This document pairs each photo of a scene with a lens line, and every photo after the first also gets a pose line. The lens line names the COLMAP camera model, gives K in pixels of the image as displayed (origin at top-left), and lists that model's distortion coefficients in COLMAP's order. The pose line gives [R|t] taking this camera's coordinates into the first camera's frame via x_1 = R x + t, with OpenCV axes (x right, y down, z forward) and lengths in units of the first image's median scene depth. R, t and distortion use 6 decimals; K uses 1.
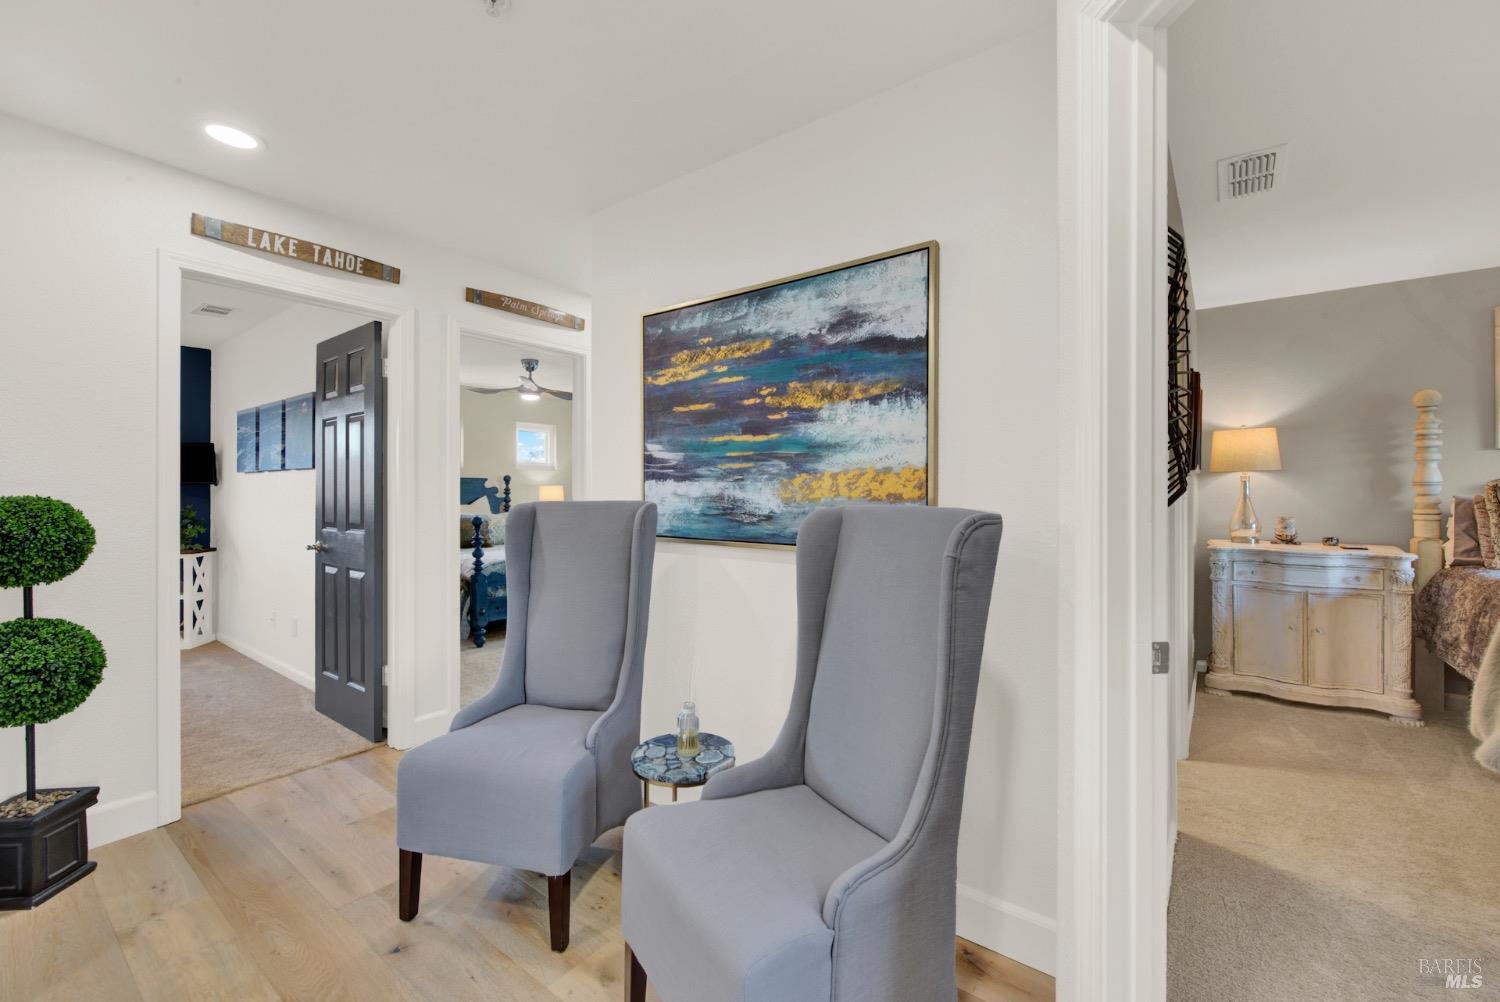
lens RADIAL K [[613.4, 0, 744.2], [0, 613.4, 500.1], [0, 0, 1]] dist [0.001028, -0.001886]
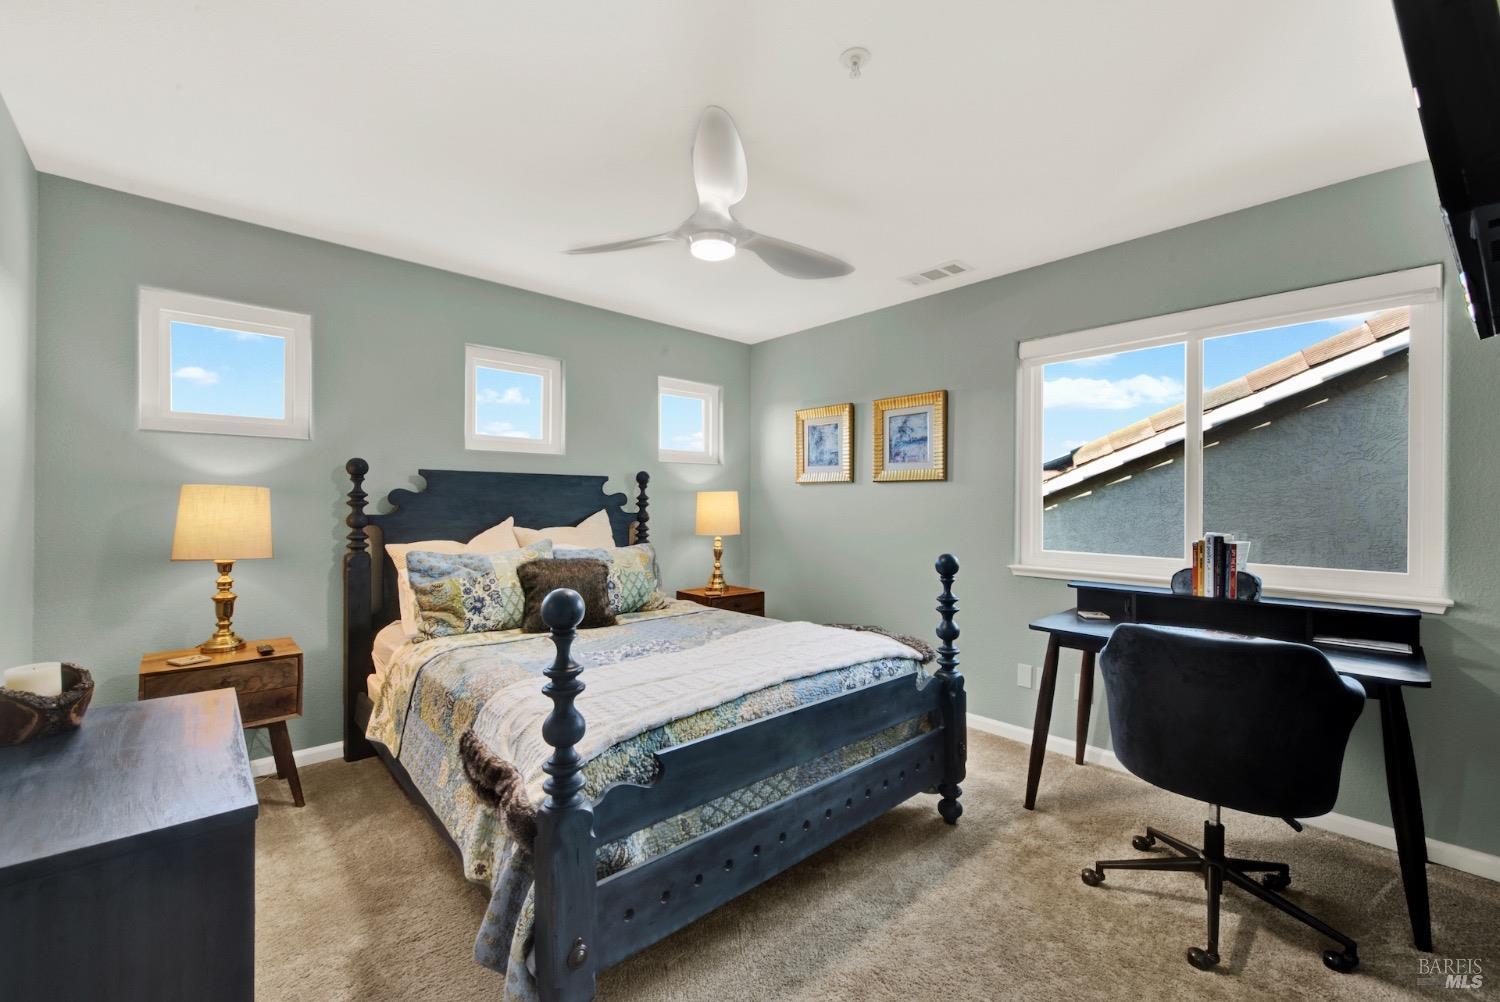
lens RADIAL K [[613.4, 0, 754.3], [0, 613.4, 504.2], [0, 0, 1]] dist [0.001028, -0.001886]
pose [[0.985761, 0.007493, -0.167985, -0.203259], [-0.009117, 0.999919, -0.008893, -0.008009], [0.167905, 0.010298, 0.985749, 0.495781]]
